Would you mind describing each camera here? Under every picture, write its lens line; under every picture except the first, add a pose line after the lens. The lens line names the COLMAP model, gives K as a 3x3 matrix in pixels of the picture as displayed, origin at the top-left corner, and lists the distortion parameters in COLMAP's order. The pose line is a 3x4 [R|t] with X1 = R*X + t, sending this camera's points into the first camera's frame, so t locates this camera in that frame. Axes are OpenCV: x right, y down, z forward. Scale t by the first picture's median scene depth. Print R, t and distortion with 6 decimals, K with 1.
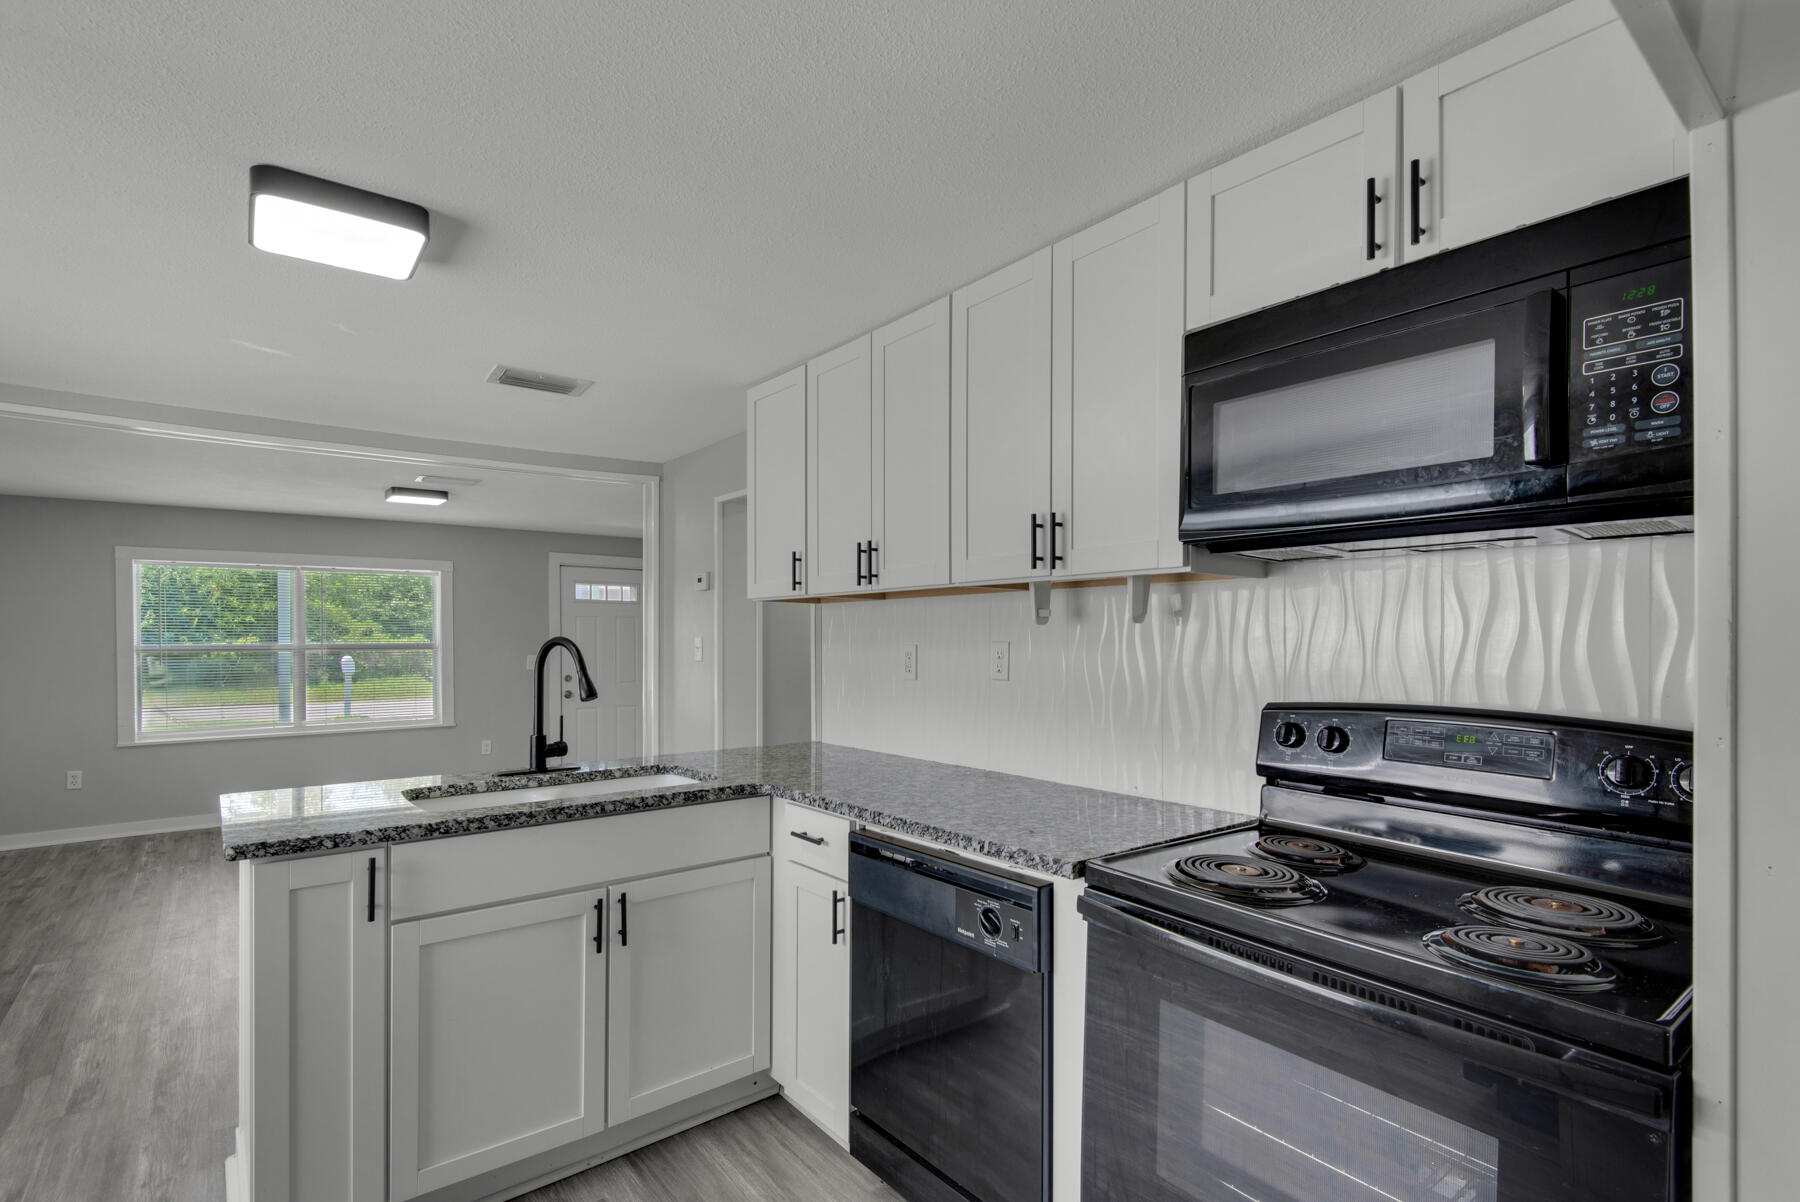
lens RADIAL K [[858.5, 0, 888.1], [0, 858.5, 643.0], [0, 0, 1]] dist [0.039258, -0.019995]
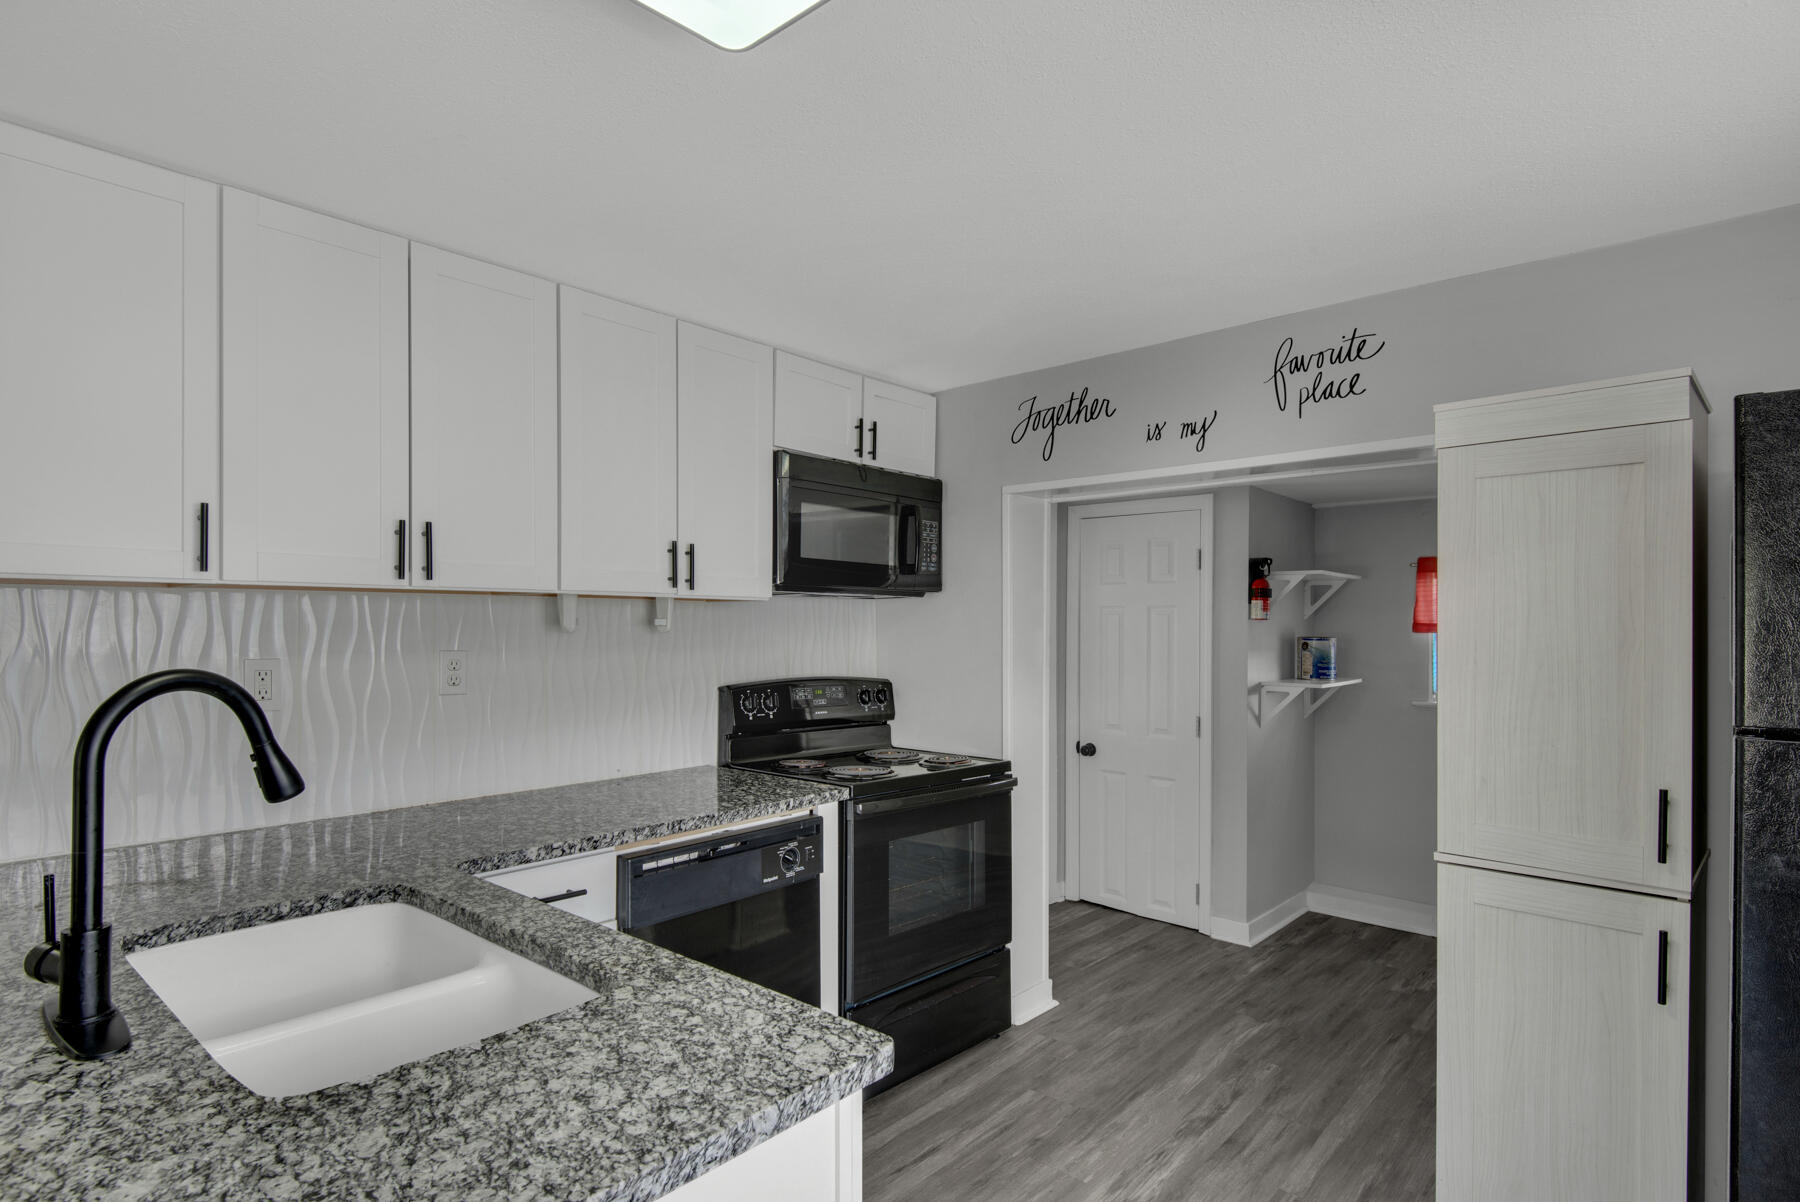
lens RADIAL K [[937.0, 0, 920.2], [0, 937.0, 634.2], [0, 0, 1]] dist [0.040588, -0.041189]
pose [[-0.202219, -0.009356, 0.979296, -1.192737], [0.001265, 0.999951, 0.009814, -0.036600], [-0.979339, 0.003223, -0.202197, 0.966540]]
